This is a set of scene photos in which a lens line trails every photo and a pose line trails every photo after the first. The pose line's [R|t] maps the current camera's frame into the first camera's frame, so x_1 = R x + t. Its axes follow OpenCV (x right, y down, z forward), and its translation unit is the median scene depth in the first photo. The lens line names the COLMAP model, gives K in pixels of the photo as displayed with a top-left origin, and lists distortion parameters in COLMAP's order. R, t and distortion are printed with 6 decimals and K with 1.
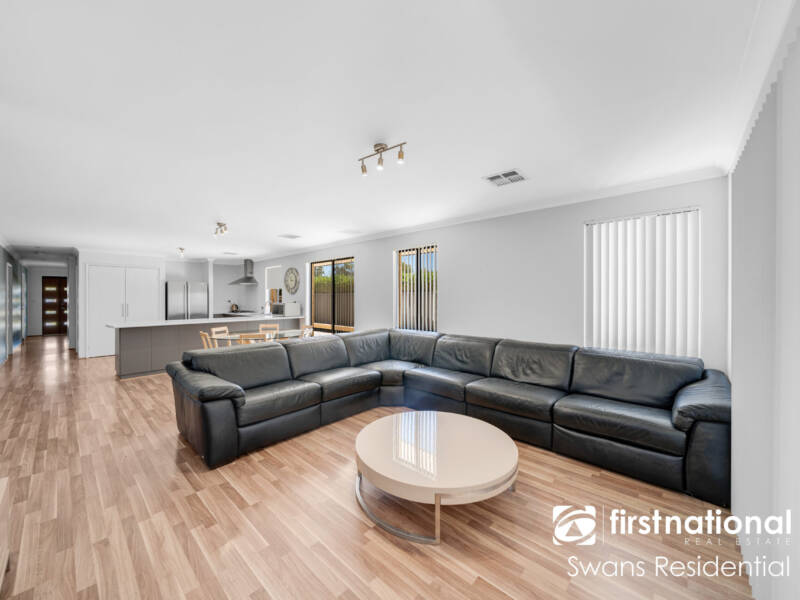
lens RADIAL K [[318.7, 0, 400.0], [0, 318.7, 300.0], [0, 0, 1]] dist [-0.001822, -0.000077]
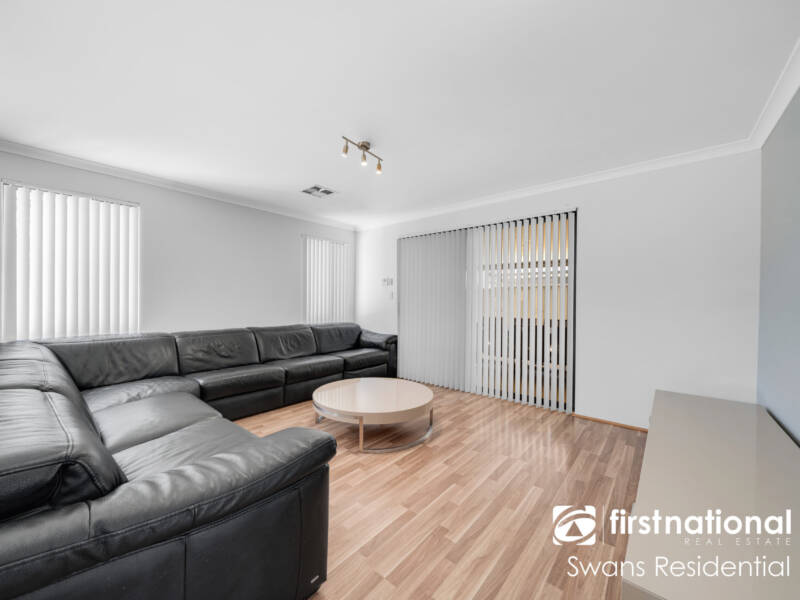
lens RADIAL K [[318.7, 0, 400.0], [0, 318.7, 300.0], [0, 0, 1]] dist [-0.001822, -0.000077]
pose [[-0.058211, 0.005830, 0.998287, -1.255737], [0.004380, 0.999975, -0.005584, 0.073686], [-0.998295, 0.004048, -0.058236, 1.003871]]
